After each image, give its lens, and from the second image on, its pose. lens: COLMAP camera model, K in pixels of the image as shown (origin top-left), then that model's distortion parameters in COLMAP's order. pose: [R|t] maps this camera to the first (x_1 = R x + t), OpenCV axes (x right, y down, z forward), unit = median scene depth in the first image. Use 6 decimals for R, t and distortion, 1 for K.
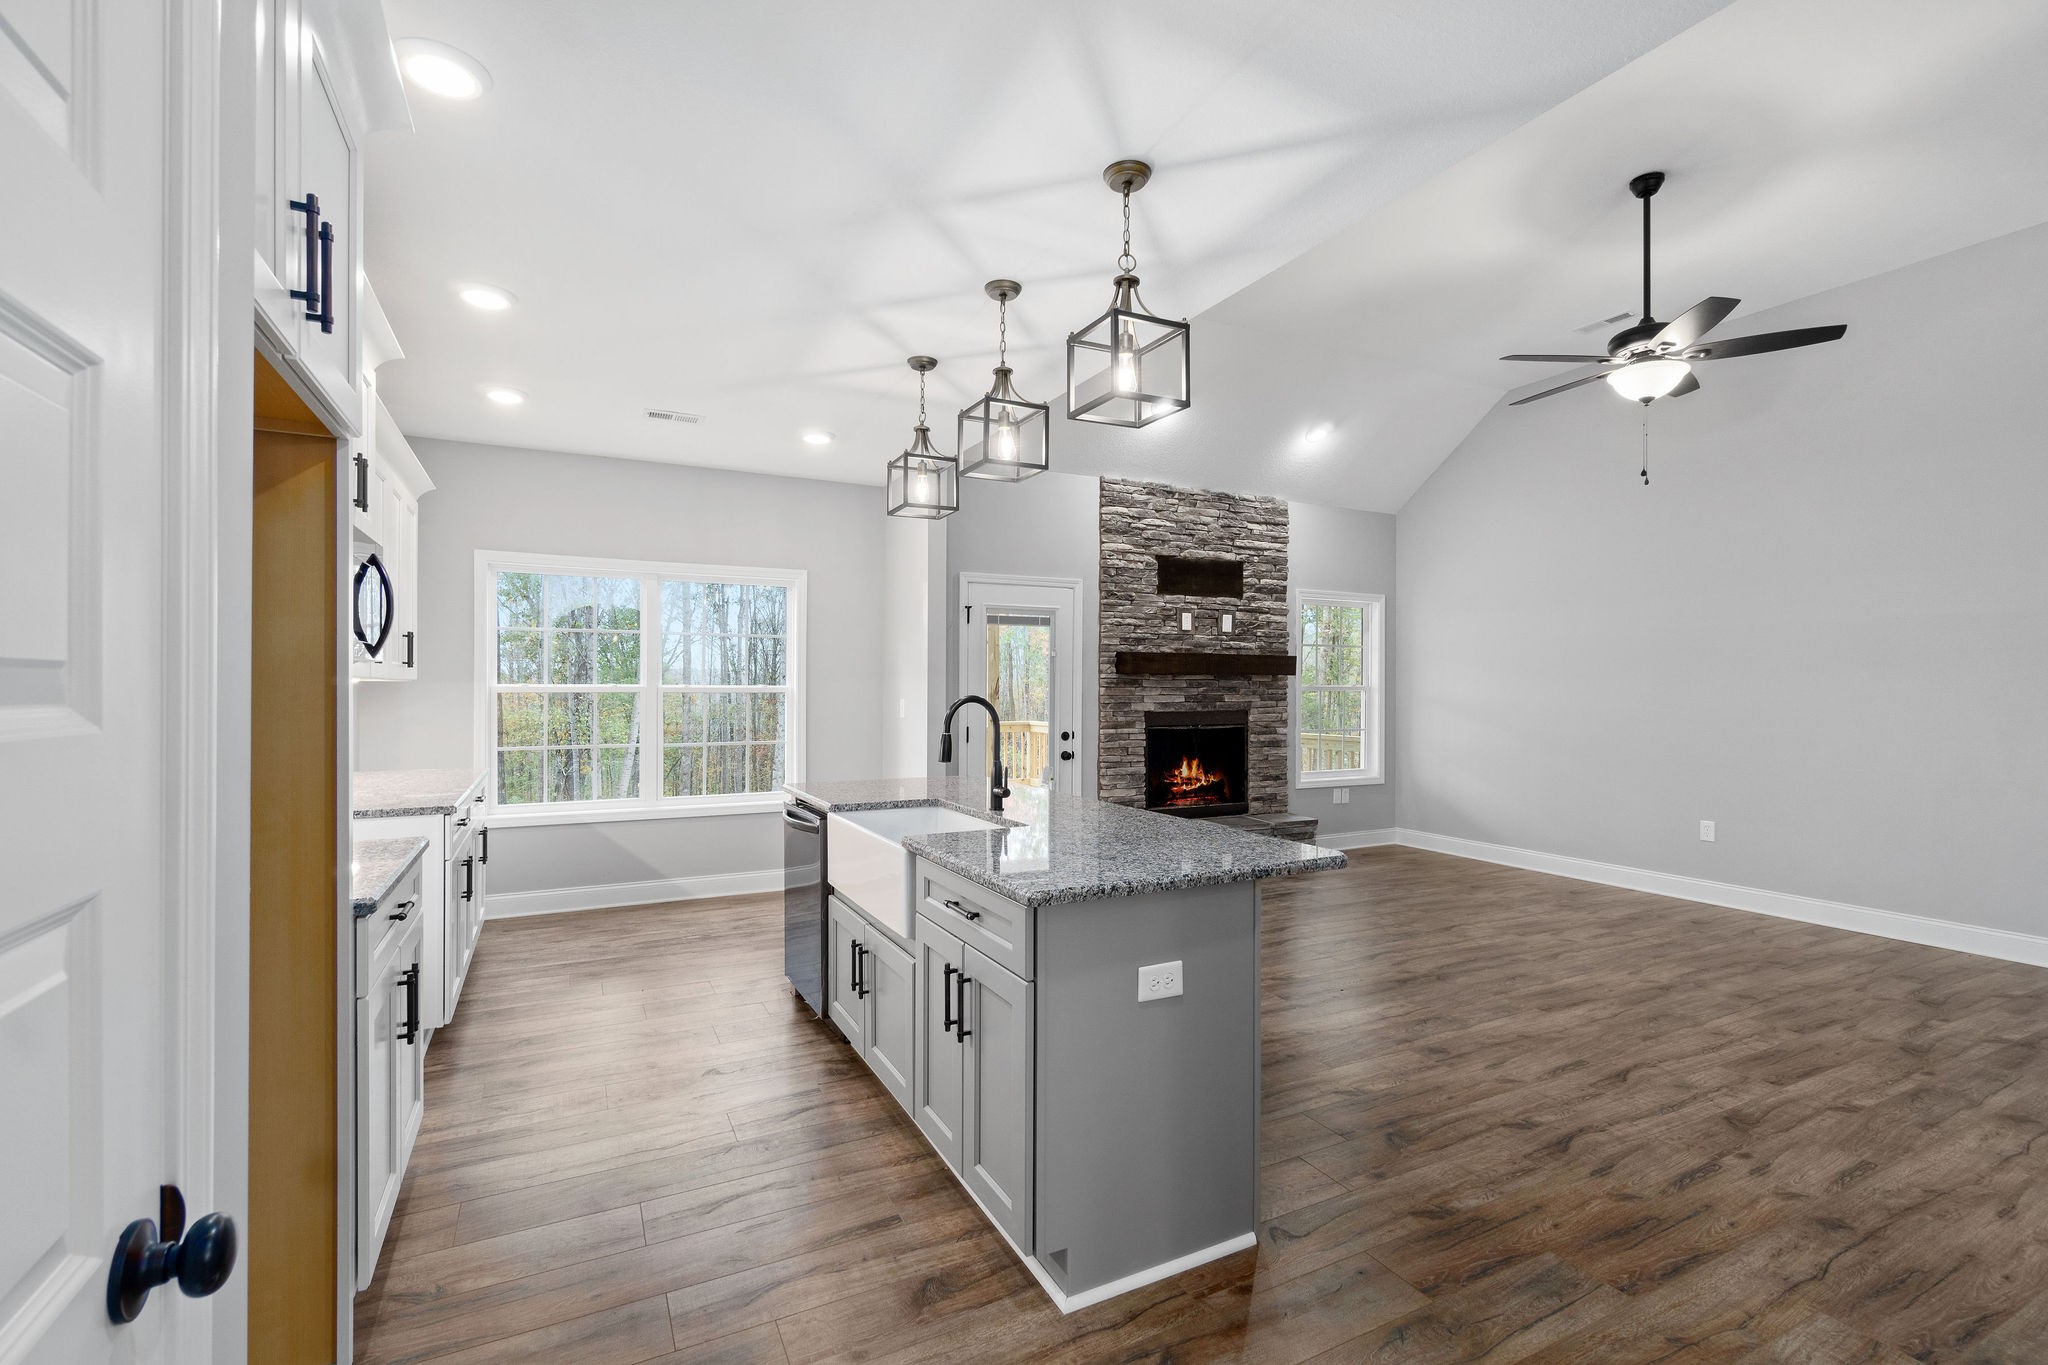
lens RADIAL K [[901.0, 0, 1018.8], [0, 901.0, 685.3], [0, 0, 1]] dist [-0.002549, 0.000010]
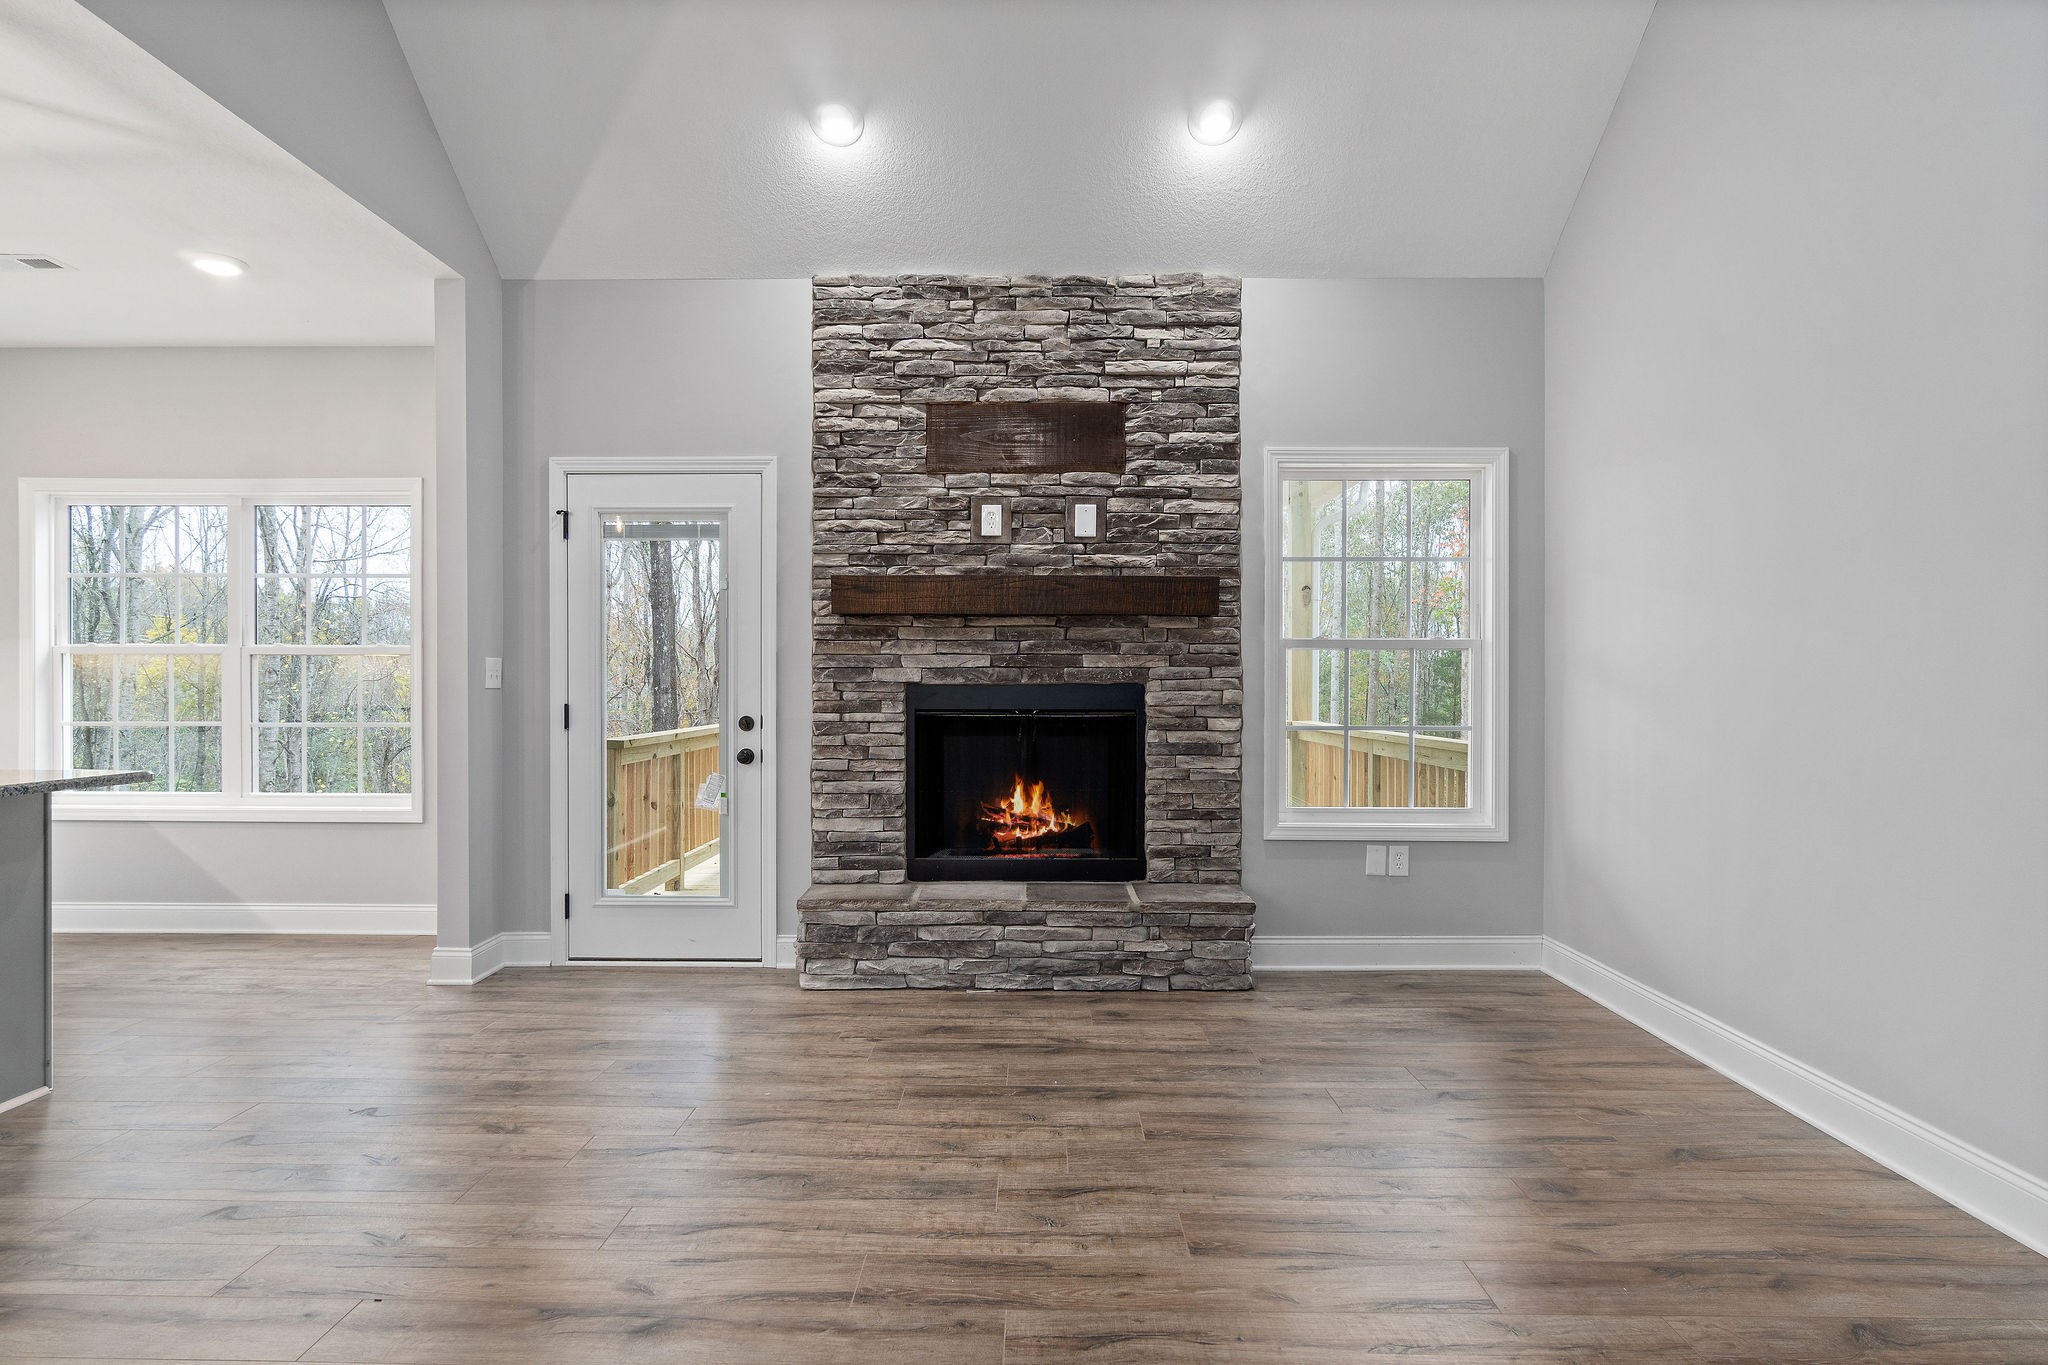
lens RADIAL K [[1131.5, 0, 1021.7], [0, 1131.5, 684.7], [0, 0, 1]] dist [-0.004747, 0.000977]
pose [[0.886951, -0.000592, -0.461864, 0.538020], [0.001435, 0.999998, 0.001474, 0.029188], [0.461862, -0.001971, 0.886950, 0.411398]]
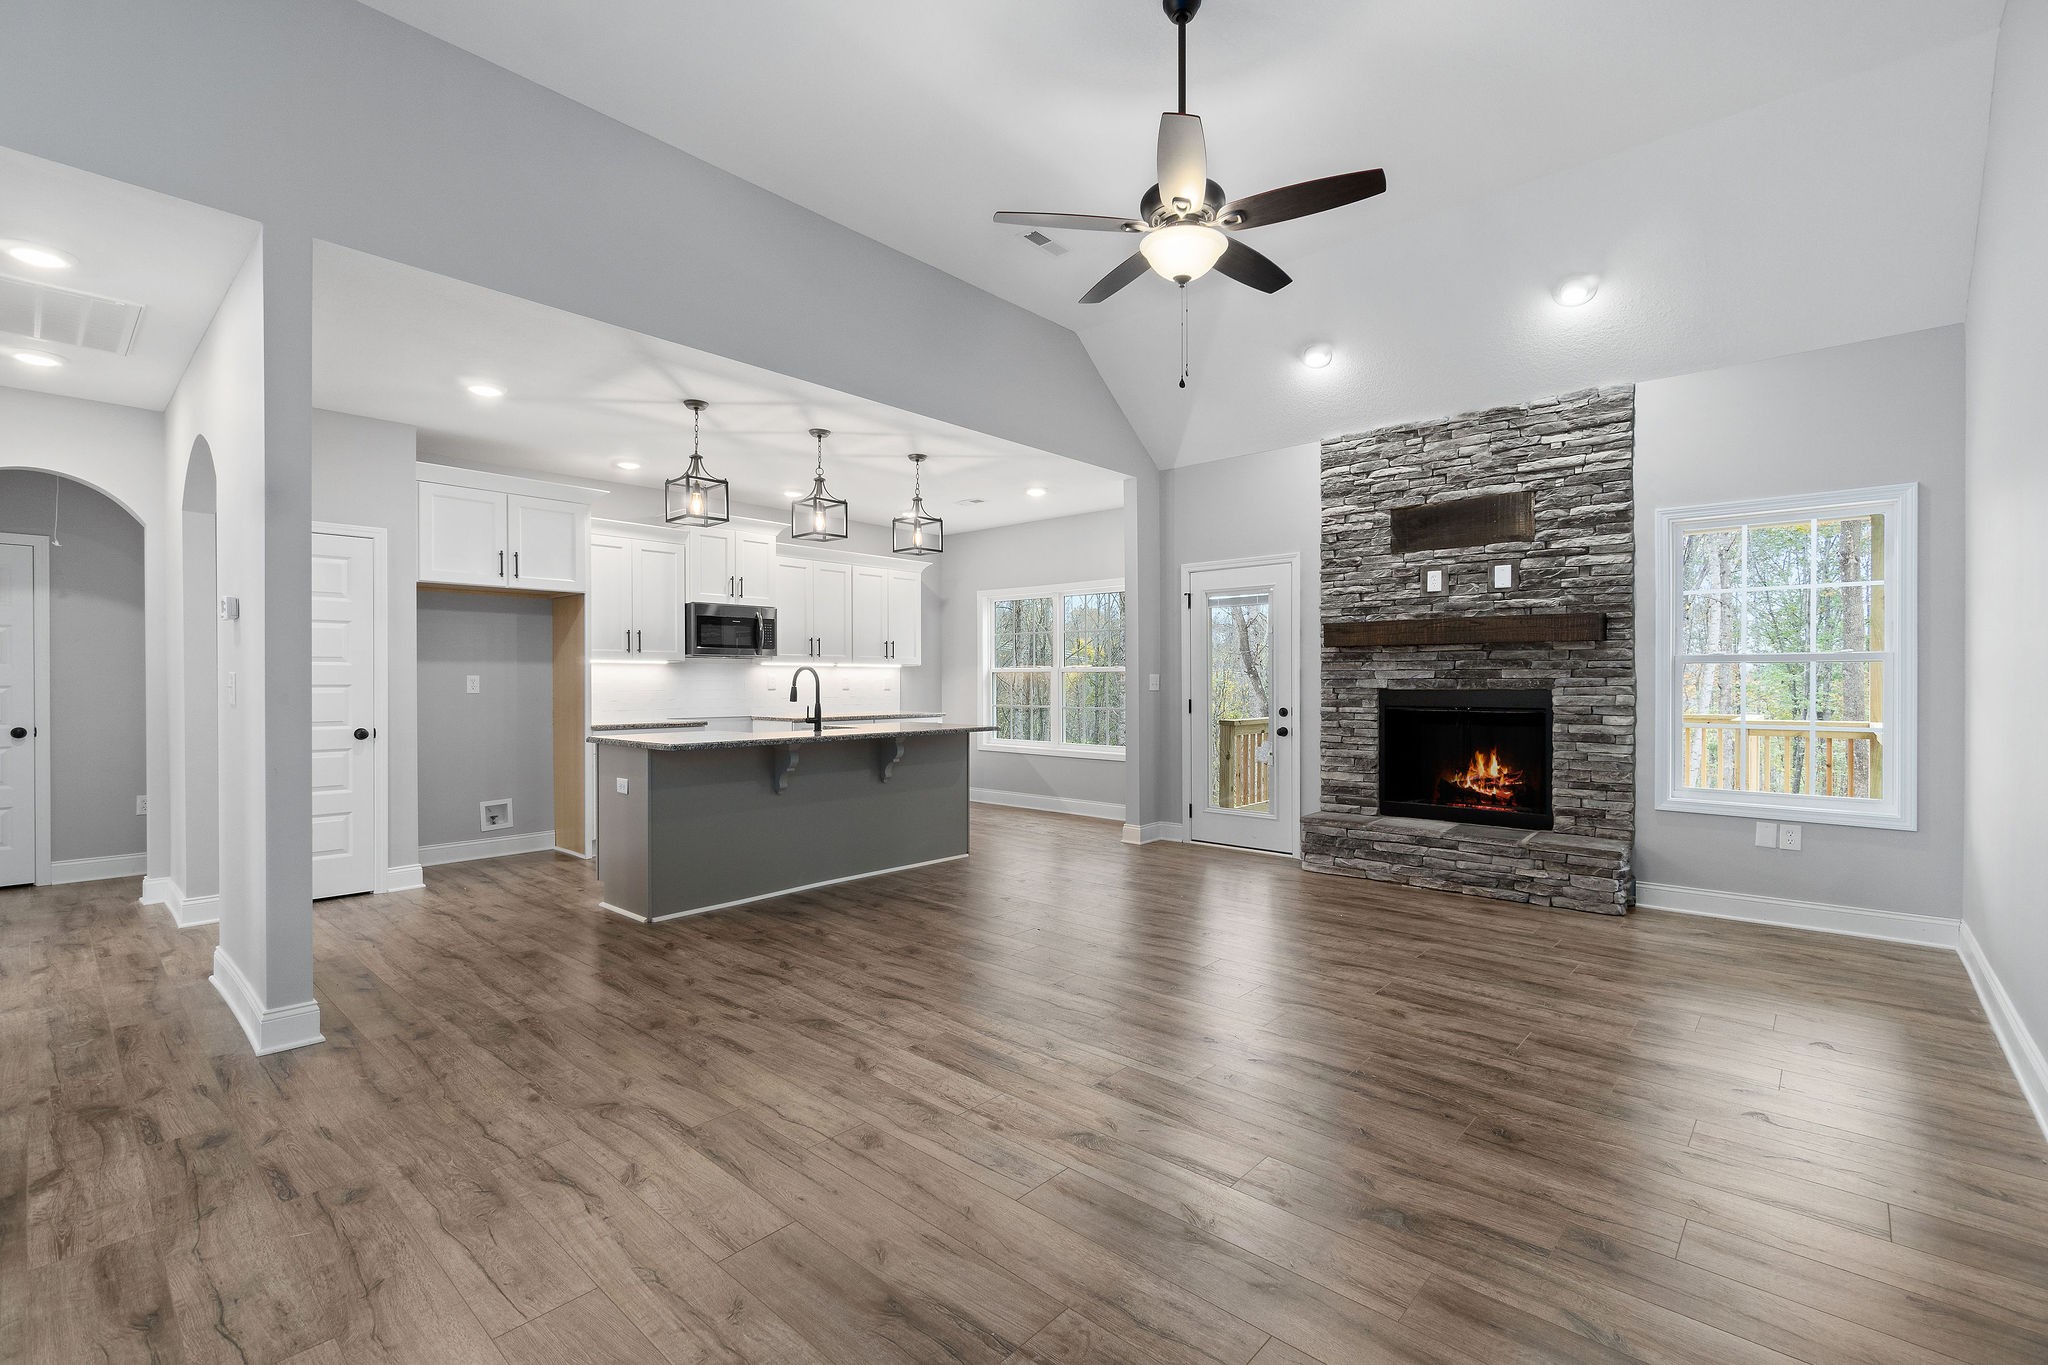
lens RADIAL K [[901.0, 0, 1018.8], [0, 901.0, 685.3], [0, 0, 1]] dist [-0.002549, 0.000010]
pose [[0.357821, 0.002499, -0.933787, 0.850215], [0.003108, 0.999988, 0.003868, 0.021202], [0.933785, -0.004286, 0.357809, 0.358663]]
